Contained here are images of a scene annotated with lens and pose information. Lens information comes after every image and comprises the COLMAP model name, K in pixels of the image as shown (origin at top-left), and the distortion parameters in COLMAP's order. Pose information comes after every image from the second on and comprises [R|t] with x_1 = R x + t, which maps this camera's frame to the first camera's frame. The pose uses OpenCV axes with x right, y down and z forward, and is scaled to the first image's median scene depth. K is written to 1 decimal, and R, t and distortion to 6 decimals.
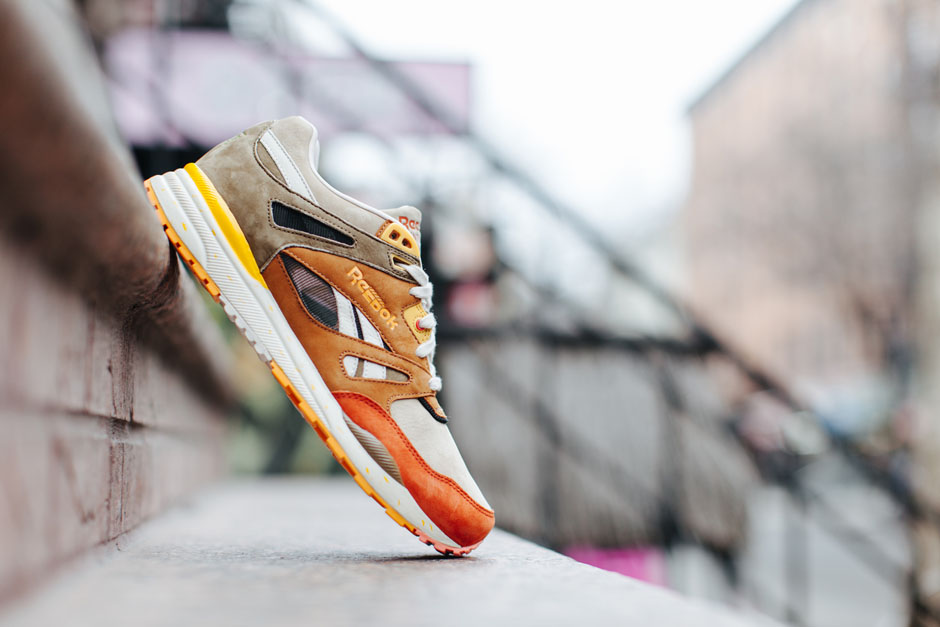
lens RADIAL K [[1339.8, 0, 470.0], [0, 1339.8, 313.5], [0, 0, 1]] dist [0.000493, -0.005459]
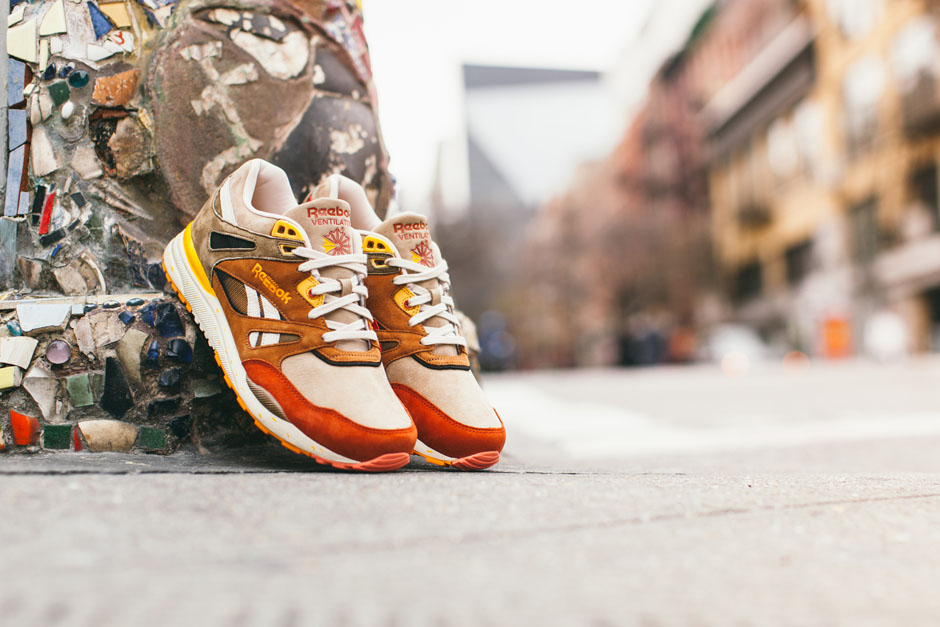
lens RADIAL K [[1339.8, 0, 470.0], [0, 1339.8, 313.5], [0, 0, 1]] dist [0.000493, -0.005459]
pose [[0.711342, -0.246731, -0.658116, 0.899070], [0.236756, 0.965752, -0.106161, 0.197824], [0.661770, -0.080296, 0.745395, 0.174184]]
